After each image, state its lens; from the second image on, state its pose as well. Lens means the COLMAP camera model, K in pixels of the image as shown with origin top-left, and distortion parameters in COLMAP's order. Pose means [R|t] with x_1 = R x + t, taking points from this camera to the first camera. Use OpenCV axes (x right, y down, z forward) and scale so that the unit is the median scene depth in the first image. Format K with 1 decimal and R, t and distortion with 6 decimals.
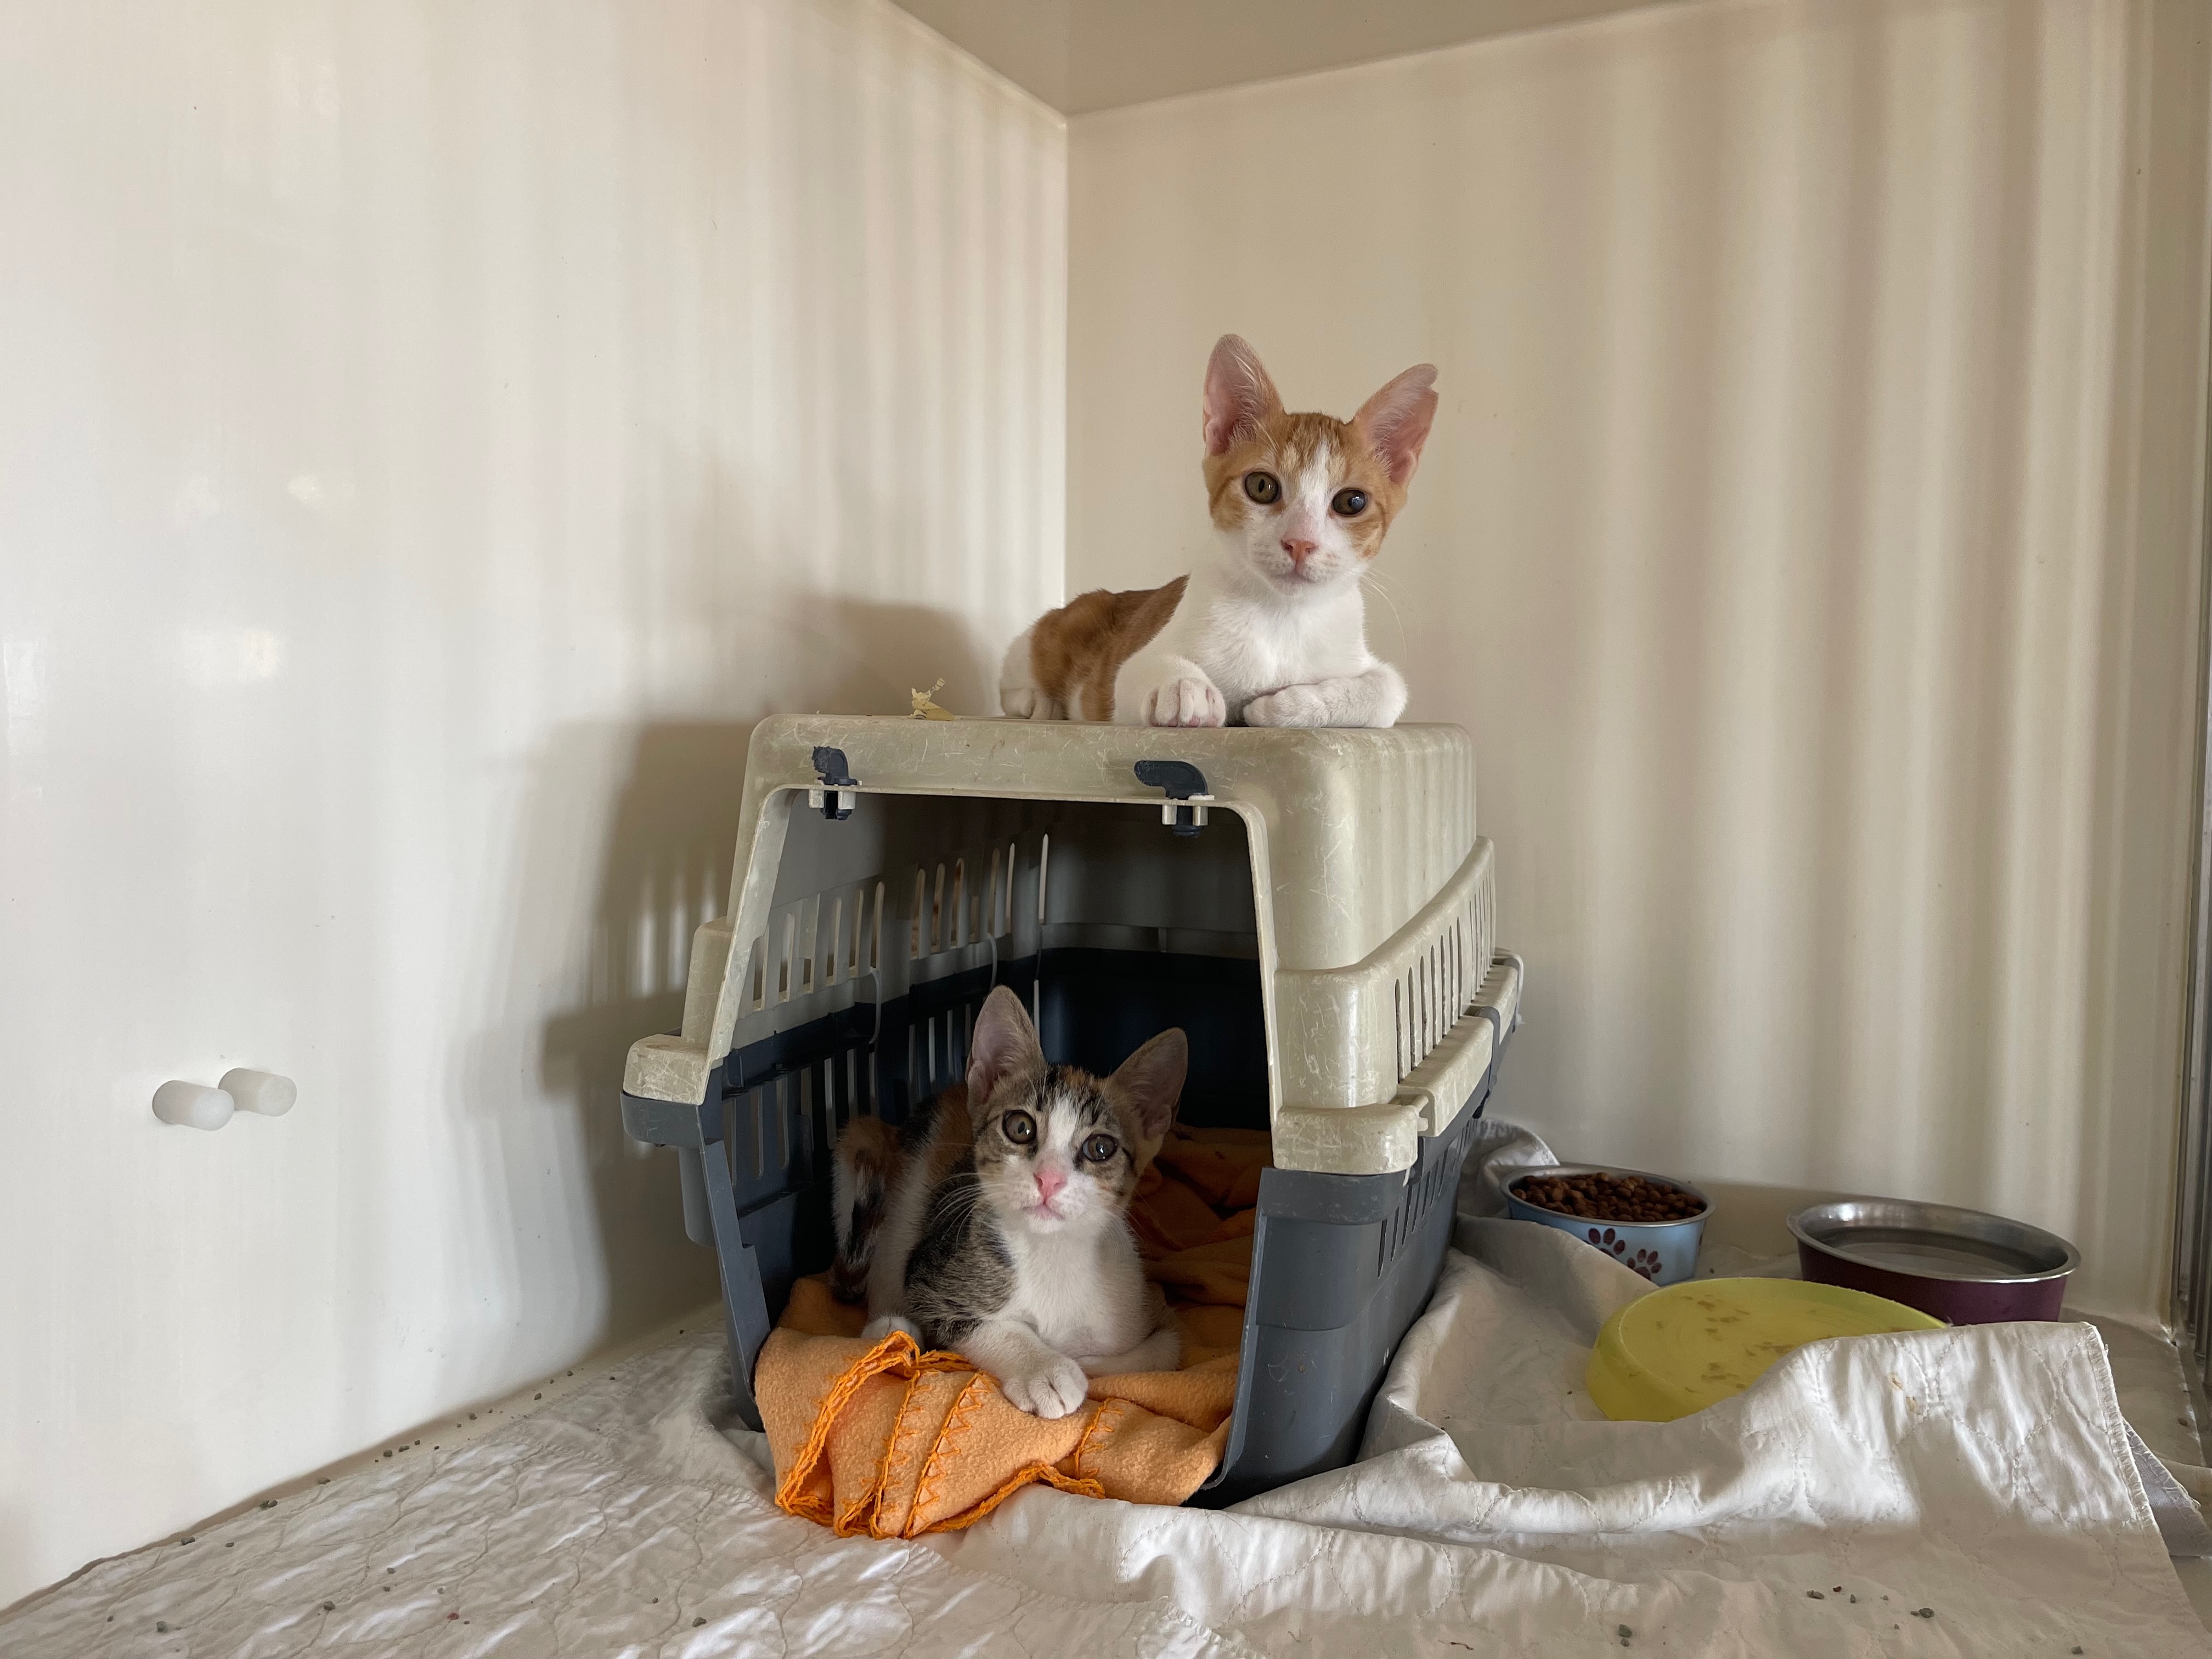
lens RADIAL K [[1624.2, 0, 1104.9], [0, 1624.2, 830.1], [0, 0, 1]] dist [0.023515, 0.005256]
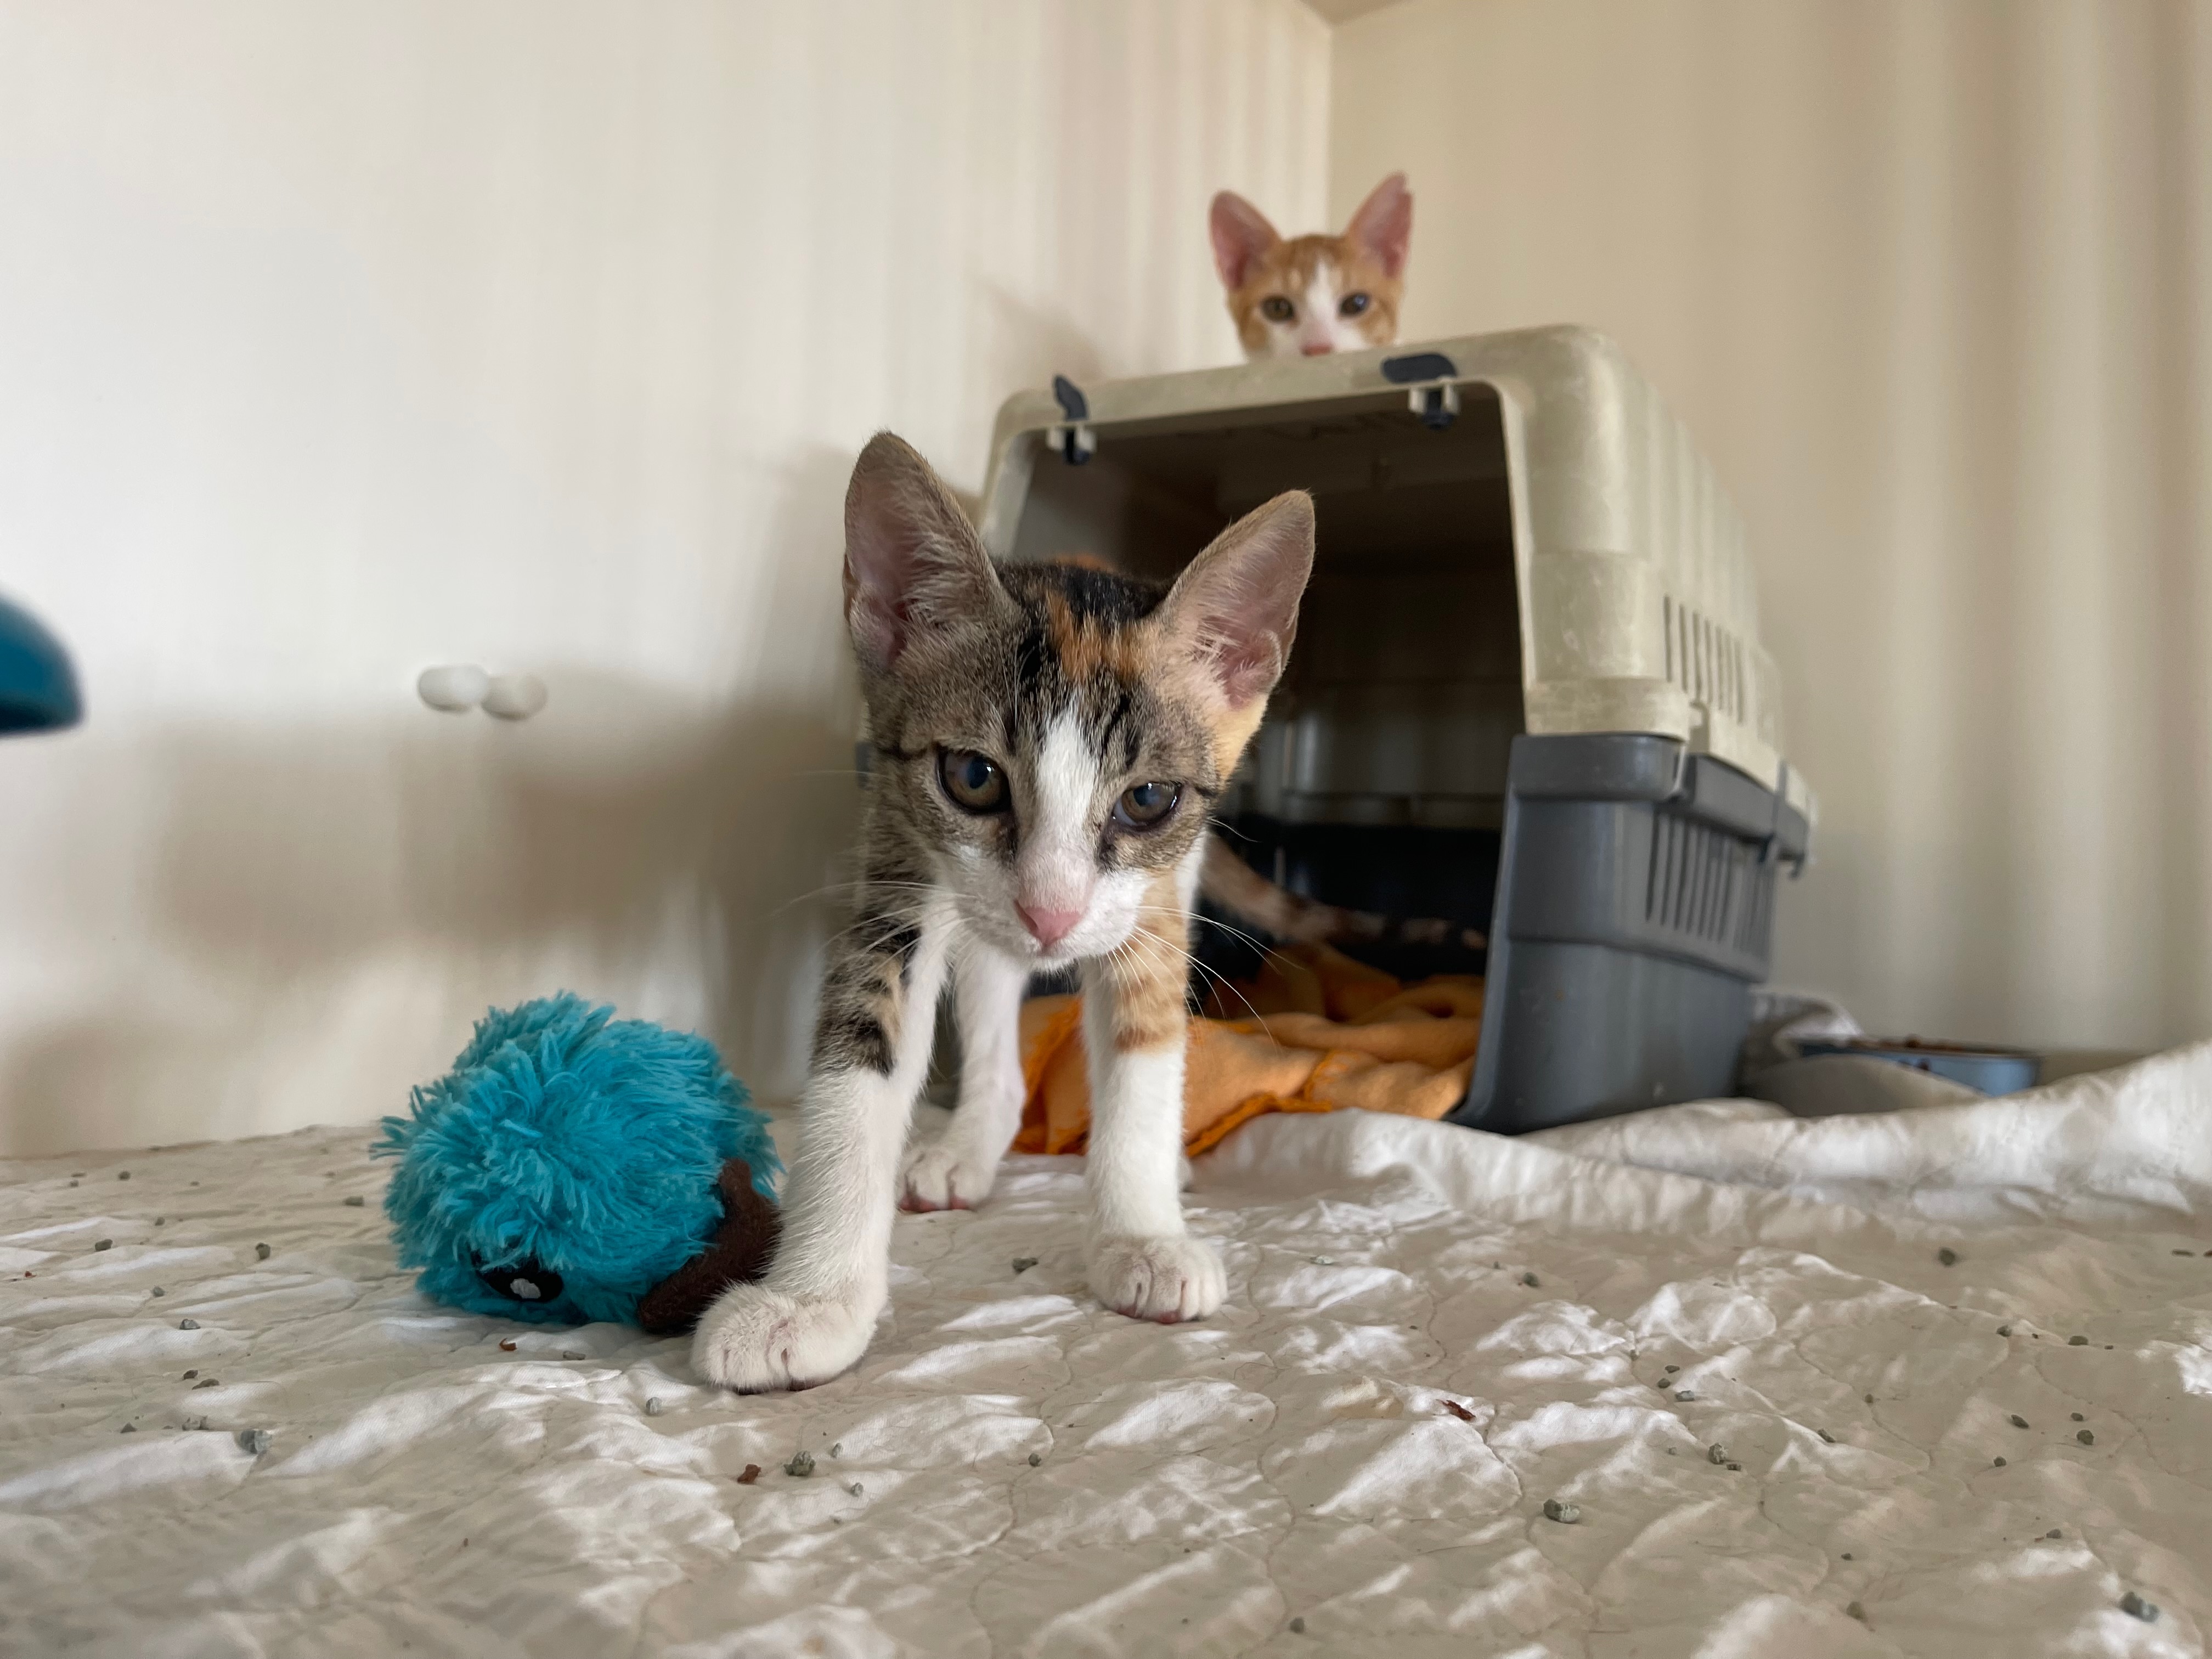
lens RADIAL K [[1642.3, 0, 1138.1], [0, 1642.3, 839.7], [0, 0, 1]] dist [0.052798, -0.001841]
pose [[0.990274, 0.012812, -0.138539, 0.014431], [-0.029418, 0.992519, -0.118495, 0.352666], [0.135985, 0.121418, 0.983242, 0.054267]]
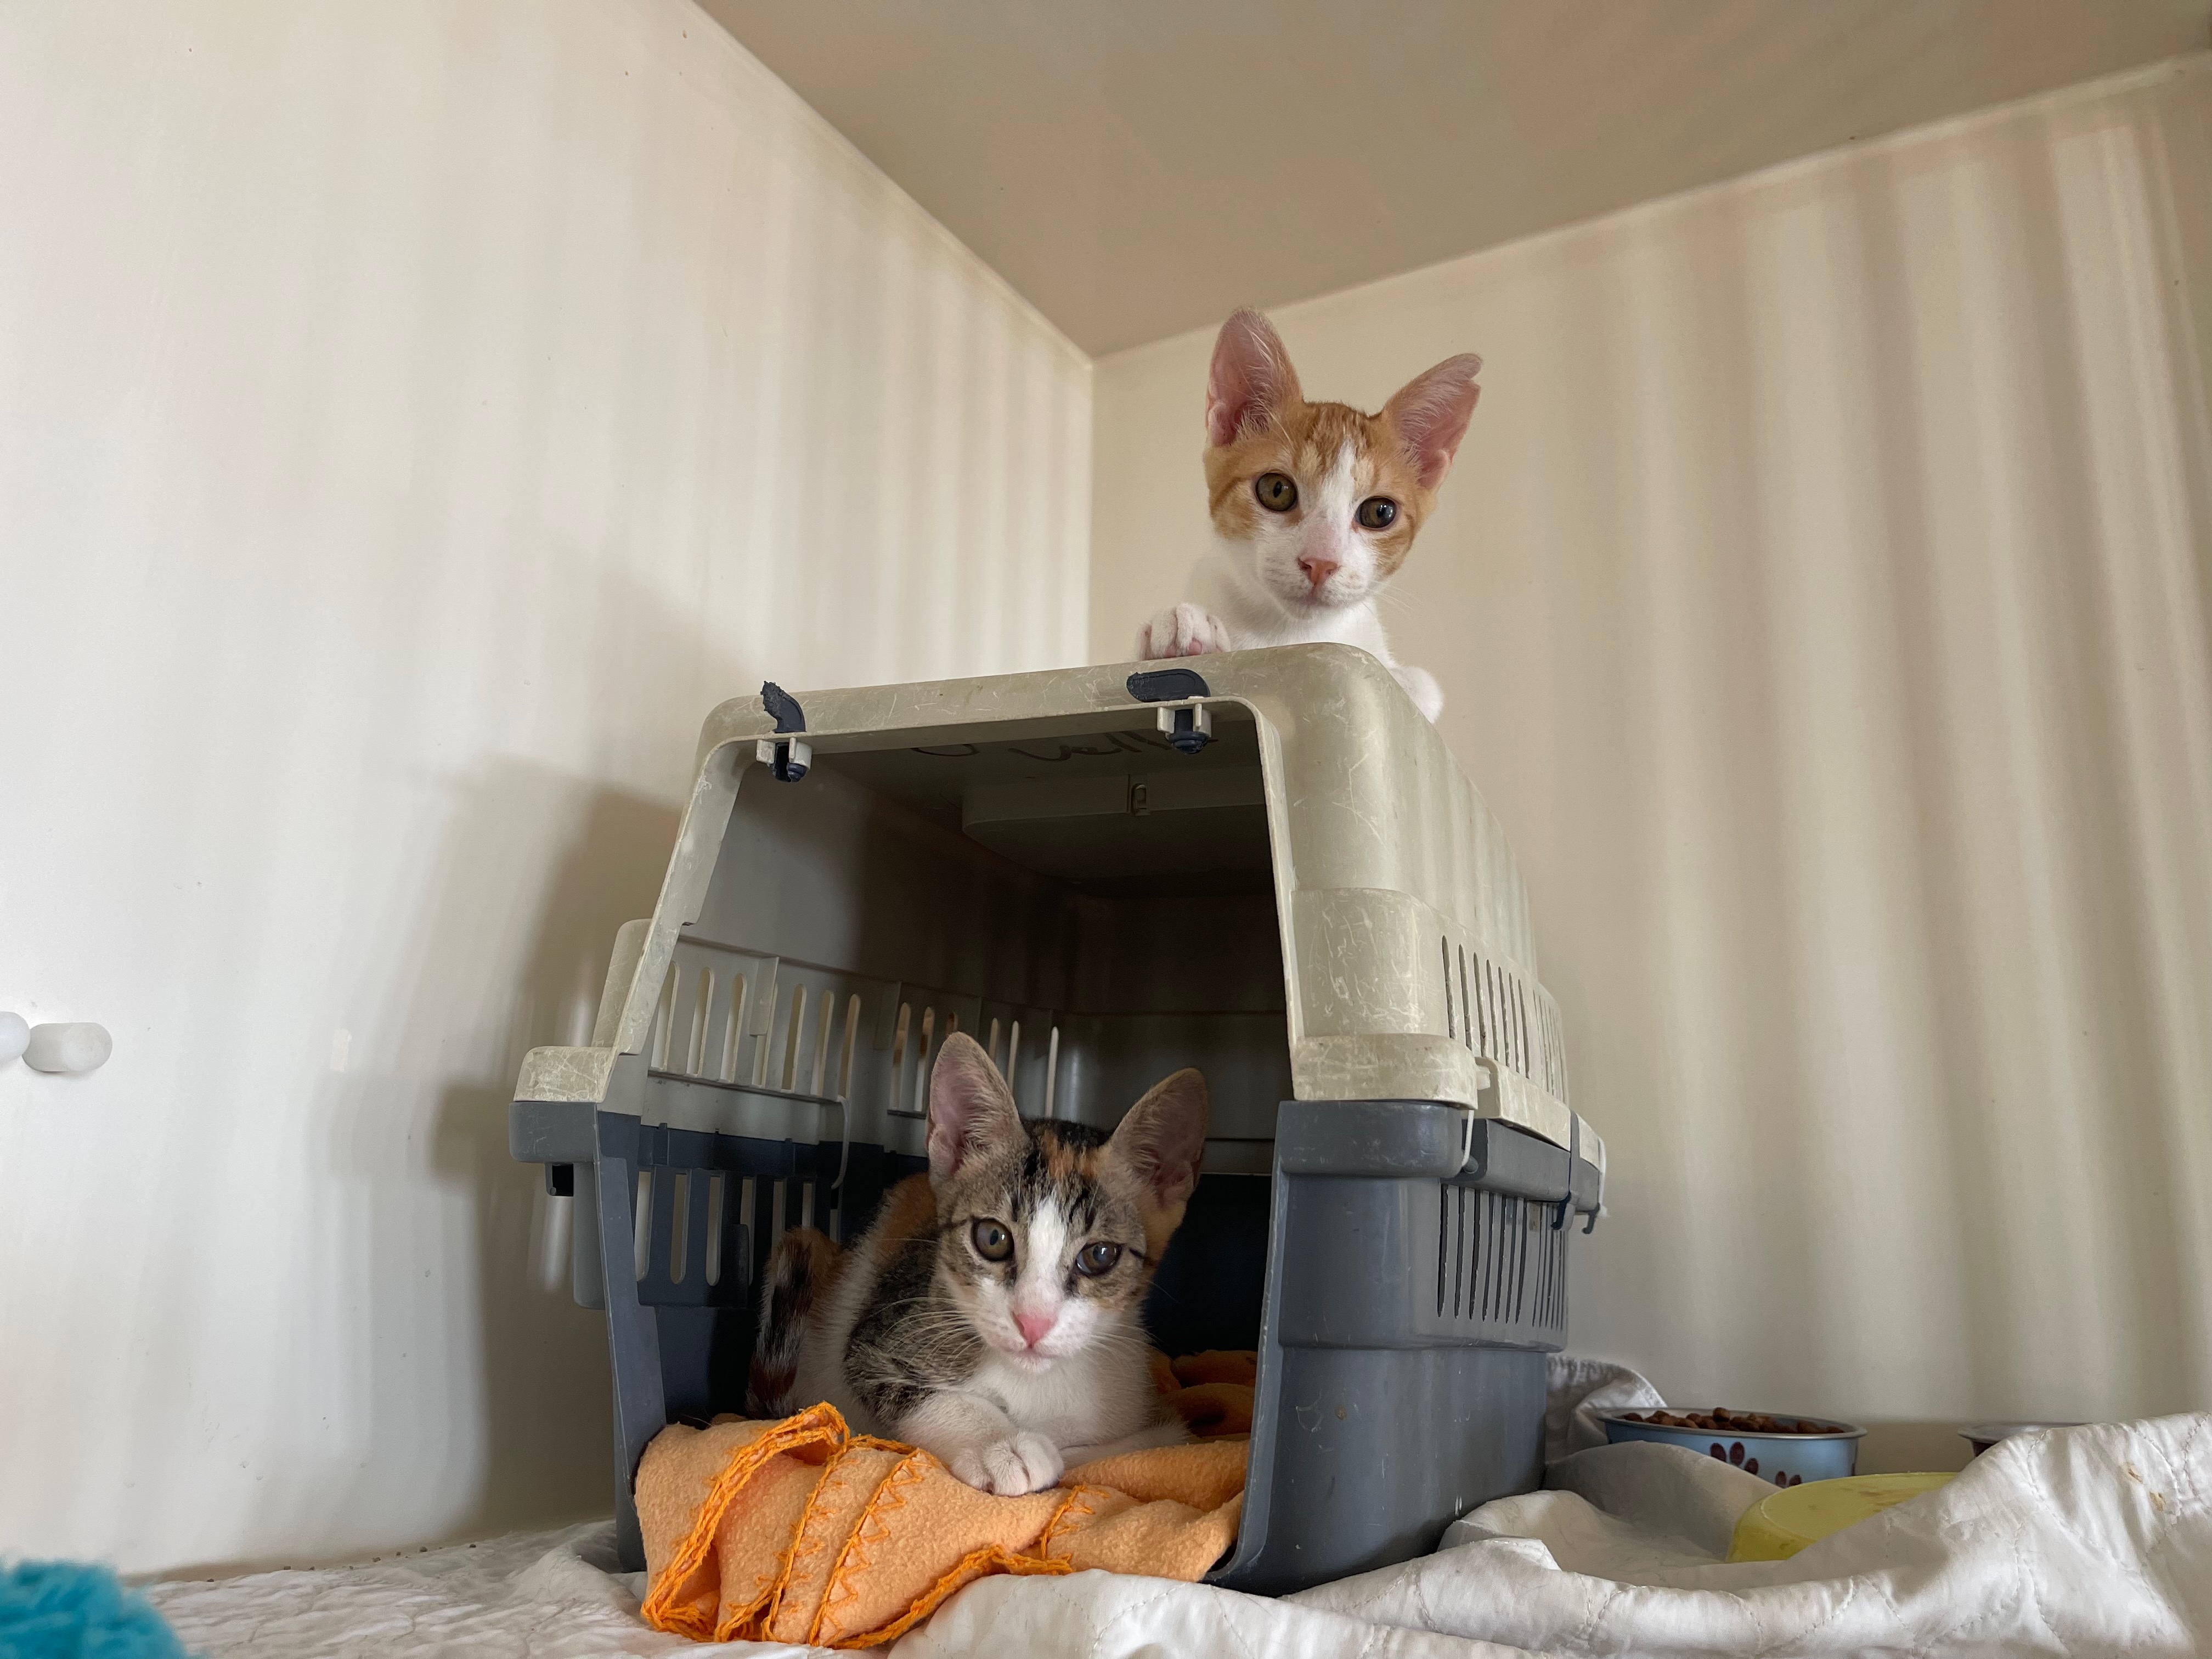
lens RADIAL K [[1634.3, 0, 1103.4], [0, 1634.3, 872.9], [0, 0, 1]] dist [0.052529, -0.081961]
pose [[0.999429, 0.002135, -0.033723, 0.034823], [-0.011647, 0.958610, -0.284483, 0.302269], [0.031720, 0.284713, 0.958088, 0.188219]]
